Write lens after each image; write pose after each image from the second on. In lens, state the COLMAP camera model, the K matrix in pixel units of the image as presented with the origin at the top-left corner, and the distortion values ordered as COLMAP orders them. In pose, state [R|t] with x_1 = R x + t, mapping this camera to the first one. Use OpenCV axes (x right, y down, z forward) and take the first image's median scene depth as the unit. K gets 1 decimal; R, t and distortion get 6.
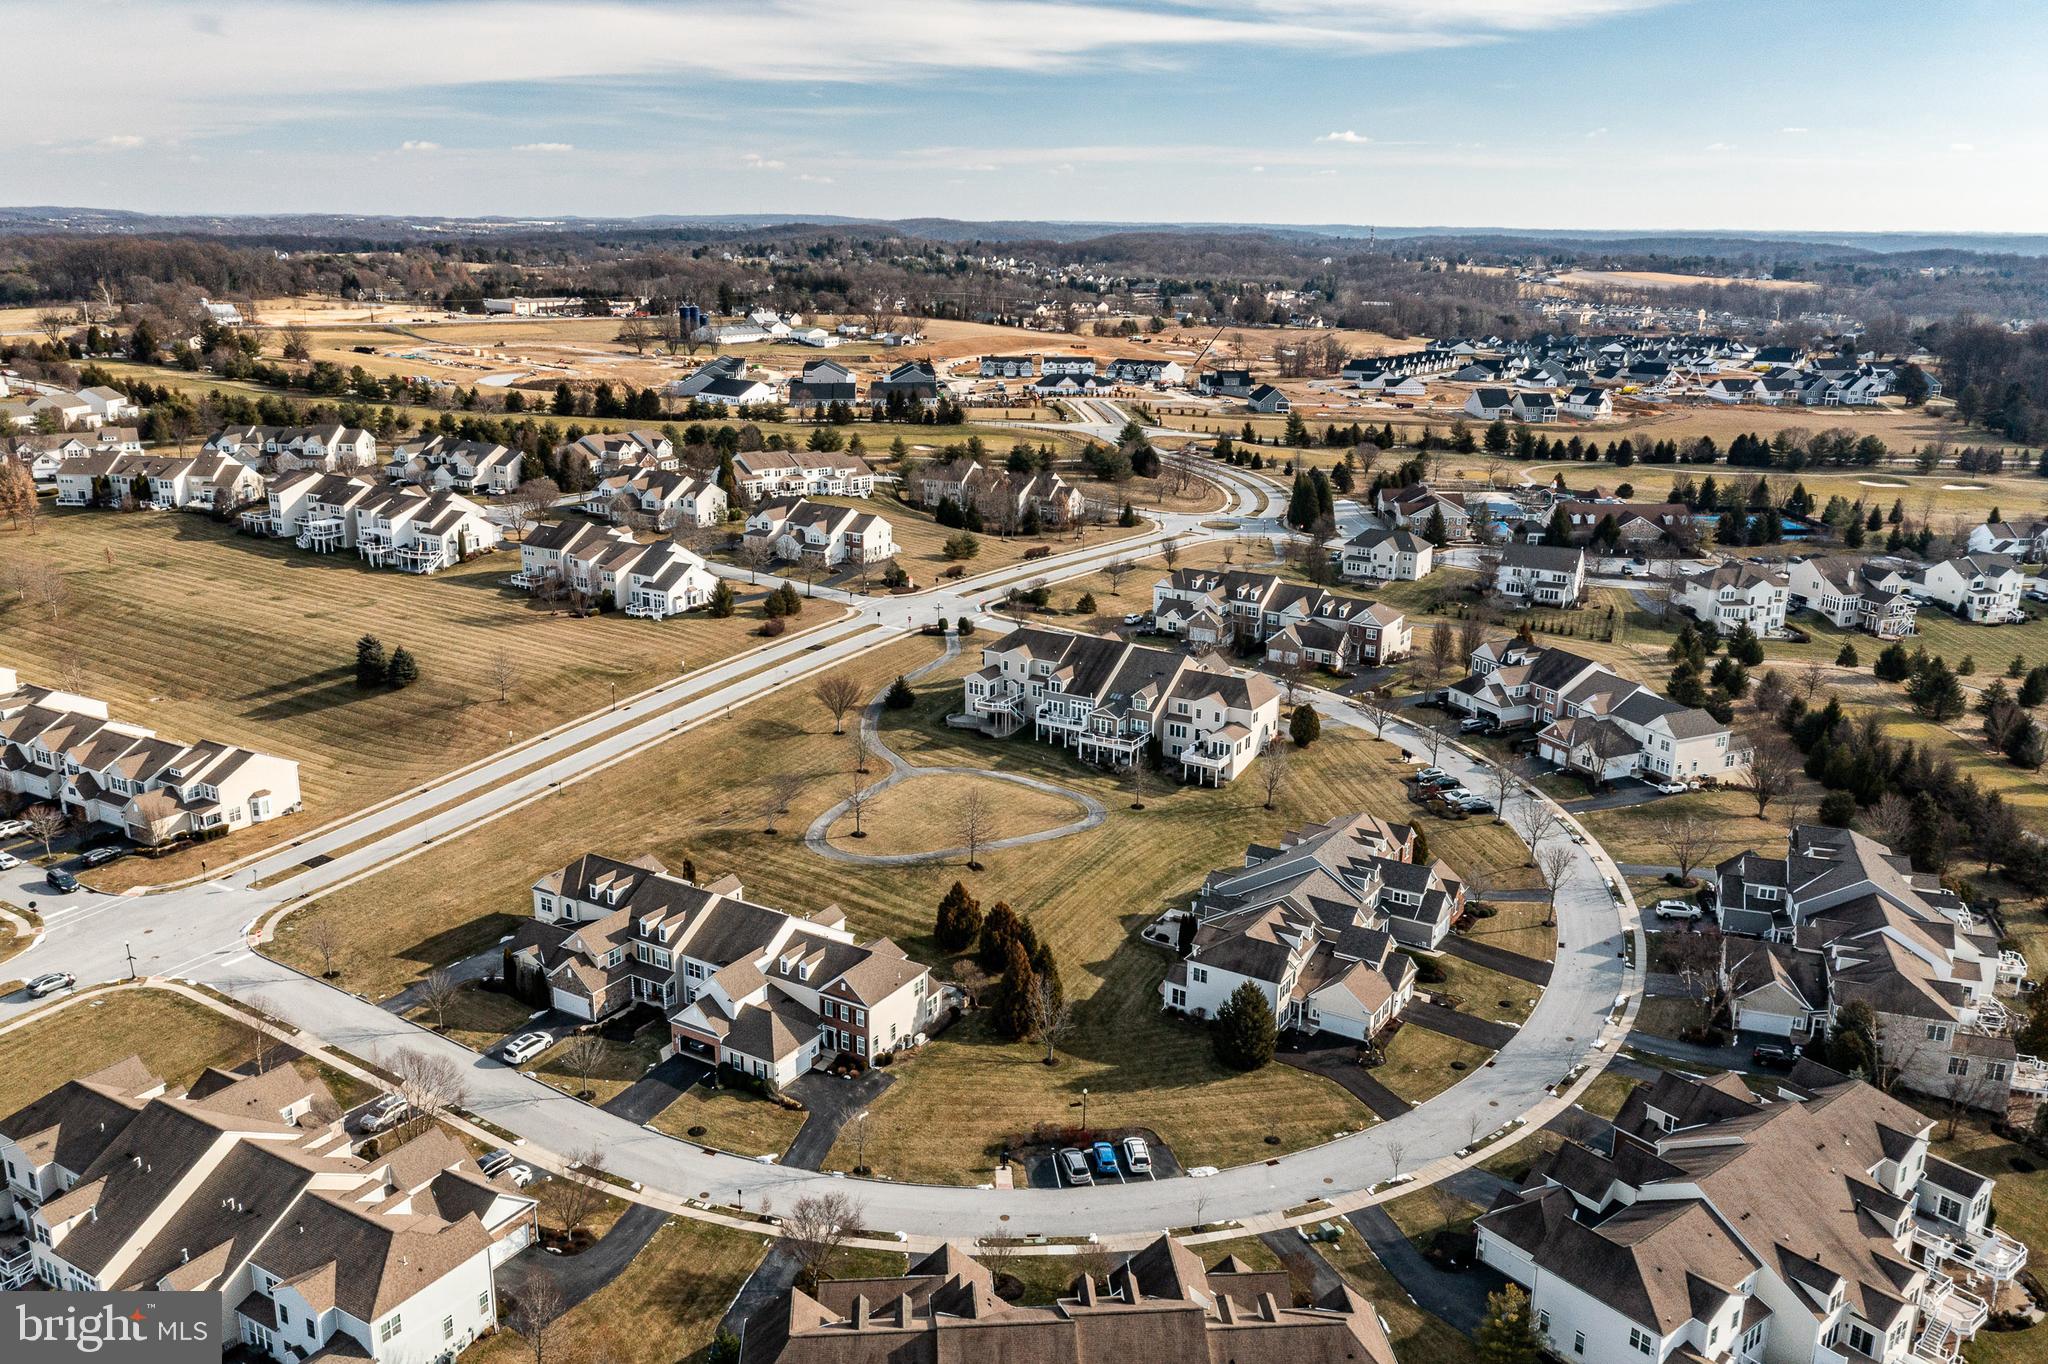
lens RADIAL K [[1619.9, 0, 1024.0], [0, 1619.9, 682.0], [0, 0, 1]] dist [-0.011514, 0.071380]
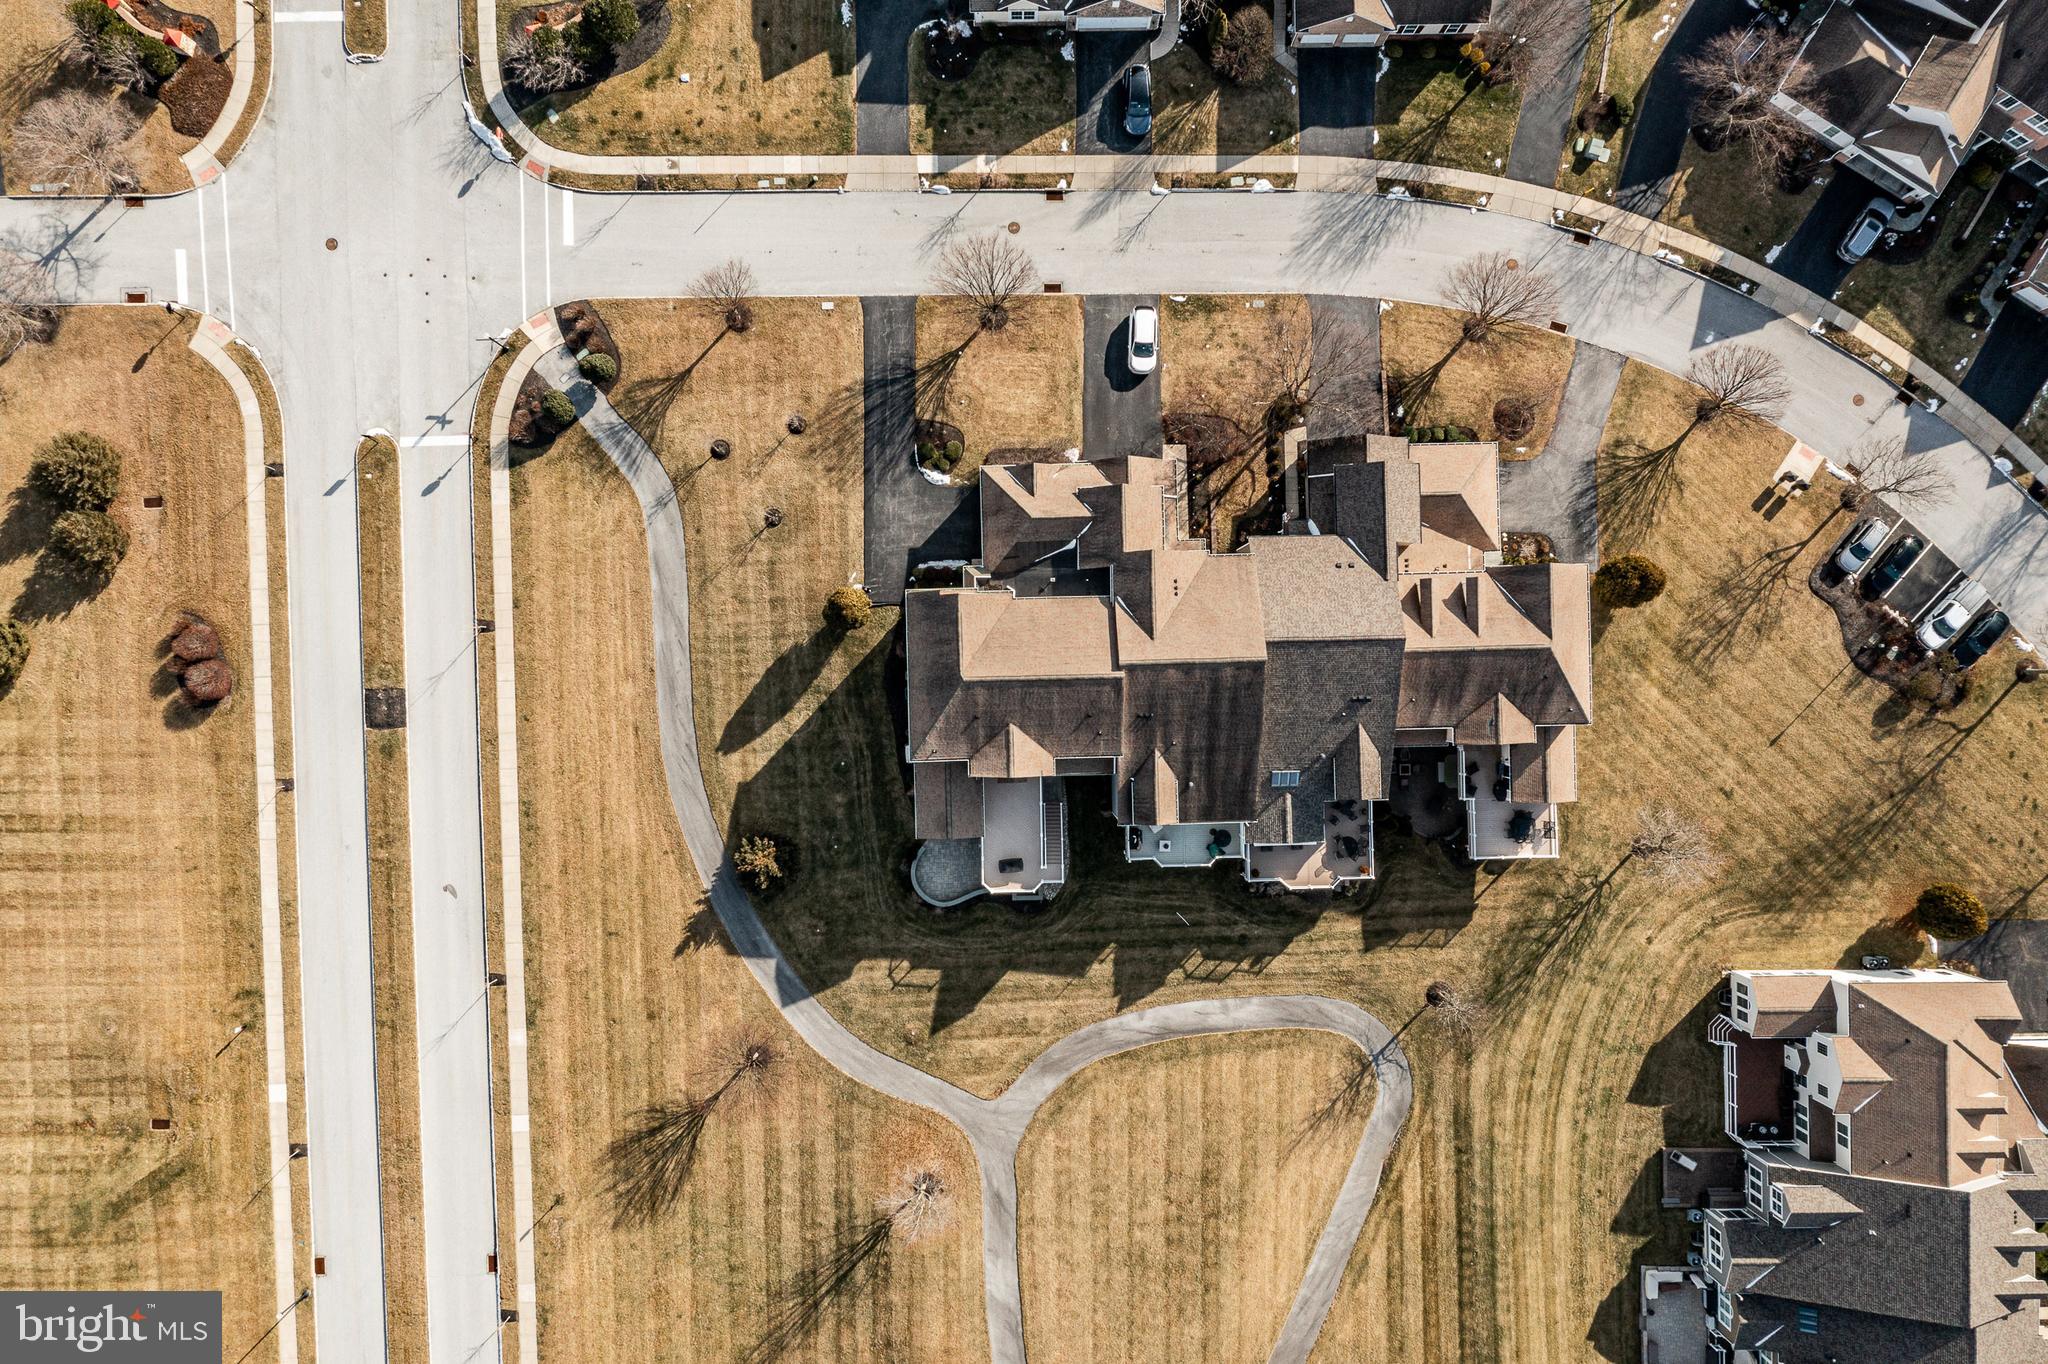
lens RADIAL K [[1619.9, 0, 1024.0], [0, 1619.9, 682.0], [0, 0, 1]] dist [-0.011514, 0.071380]
pose [[0.845116, -0.534513, -0.008623, 0.009848], [0.148531, 0.219285, 0.964289, -0.347278], [-0.513534, -0.816217, 0.264713, 0.746714]]
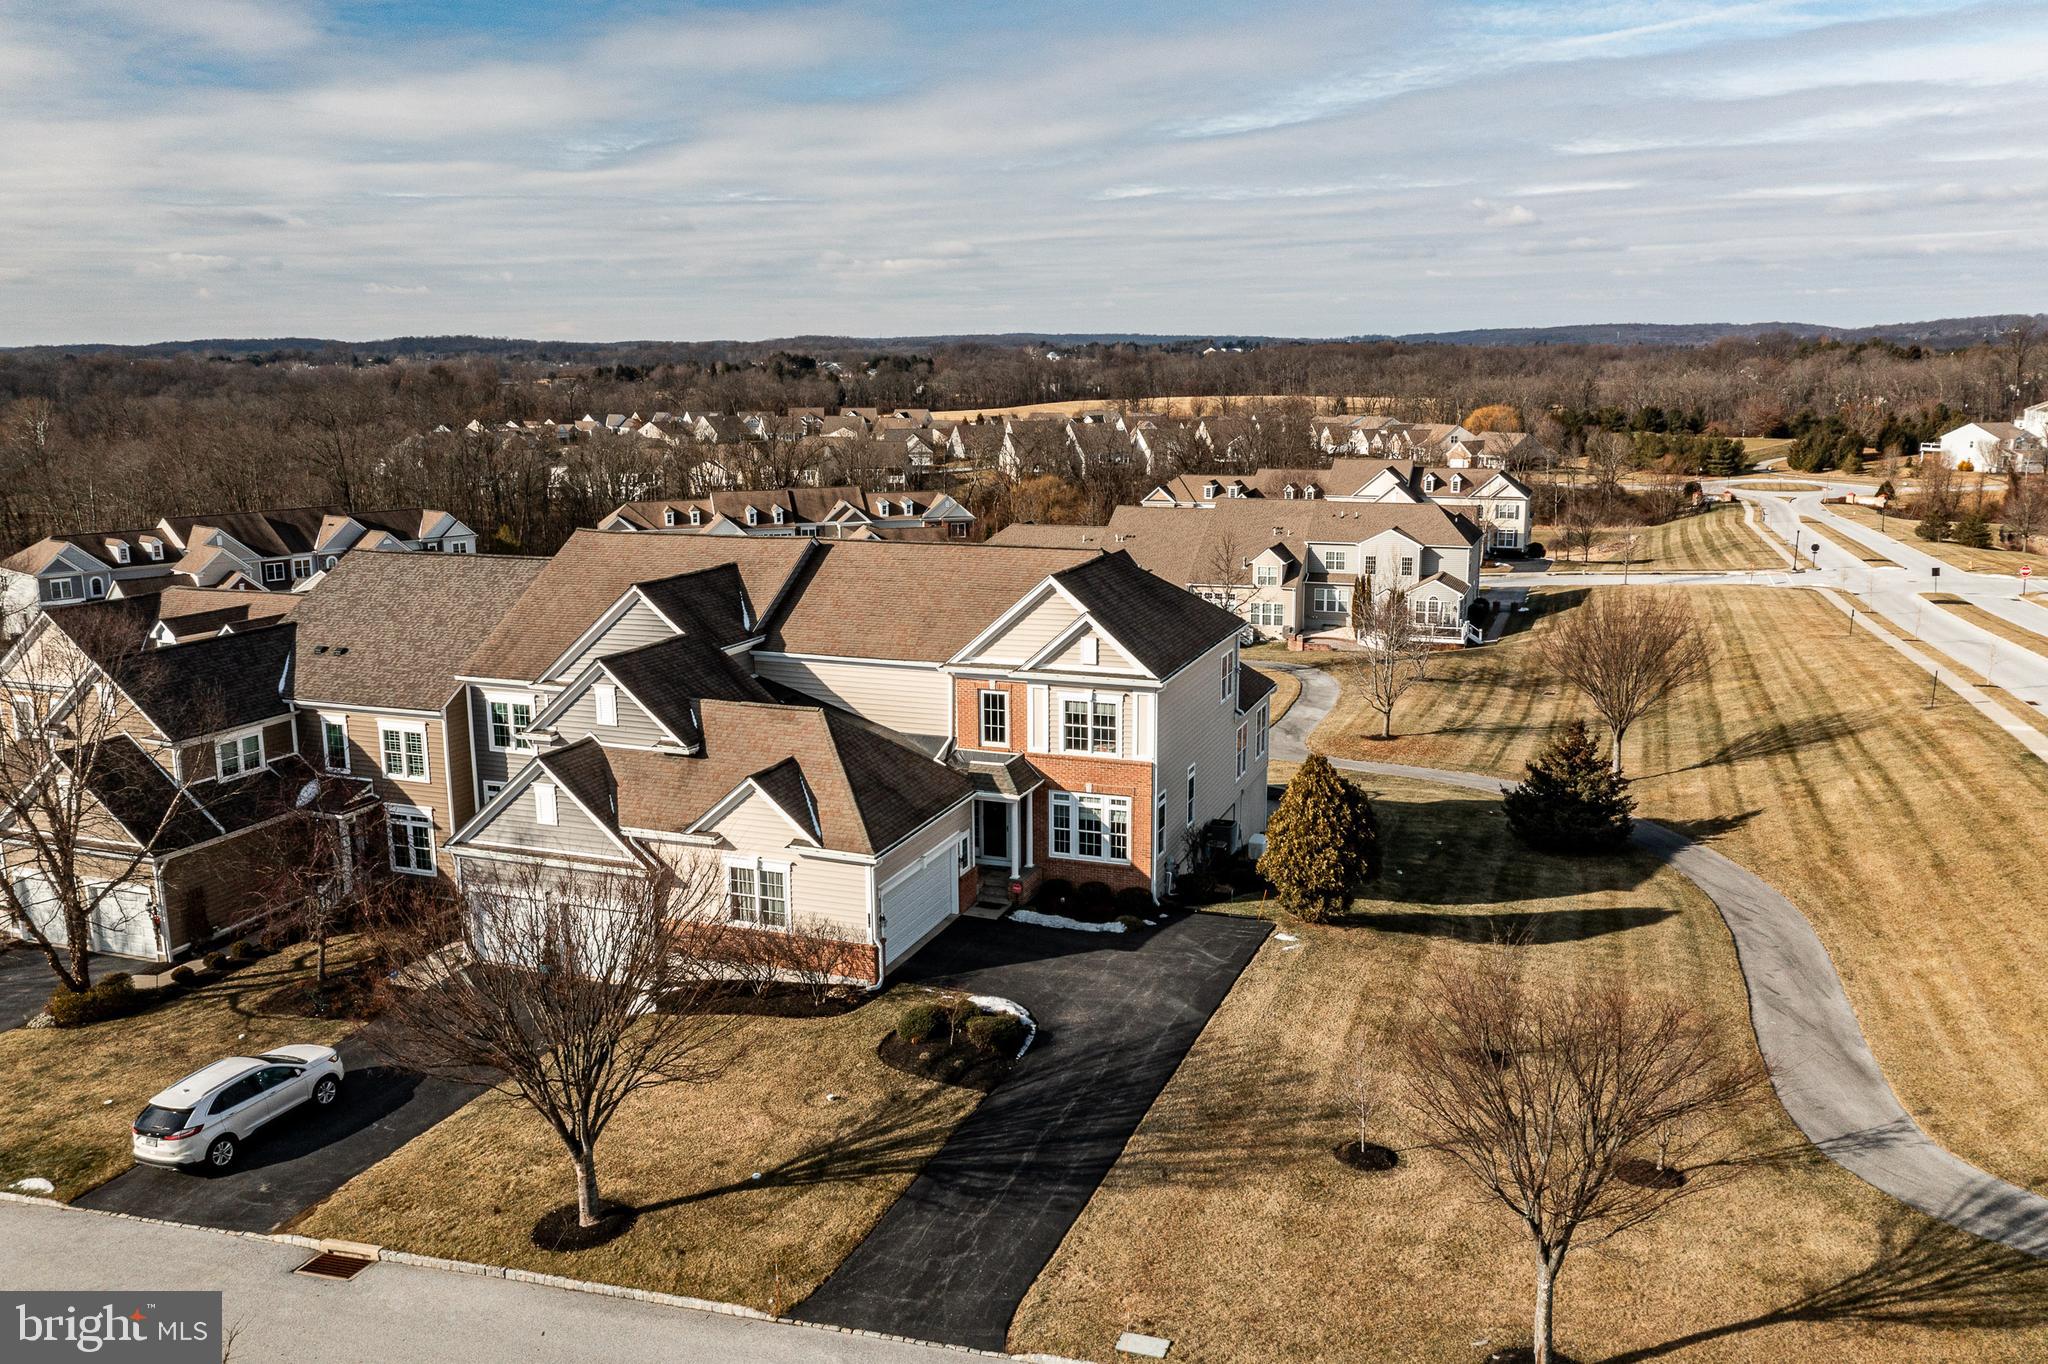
lens RADIAL K [[1619.9, 0, 1024.0], [0, 1619.9, 682.0], [0, 0, 1]] dist [-0.011514, 0.071380]
pose [[-0.983221, 0.034734, -0.179083, 0.034896], [-0.050441, 0.891664, 0.449878, -0.090823], [0.175308, 0.451363, -0.874951, 0.992485]]
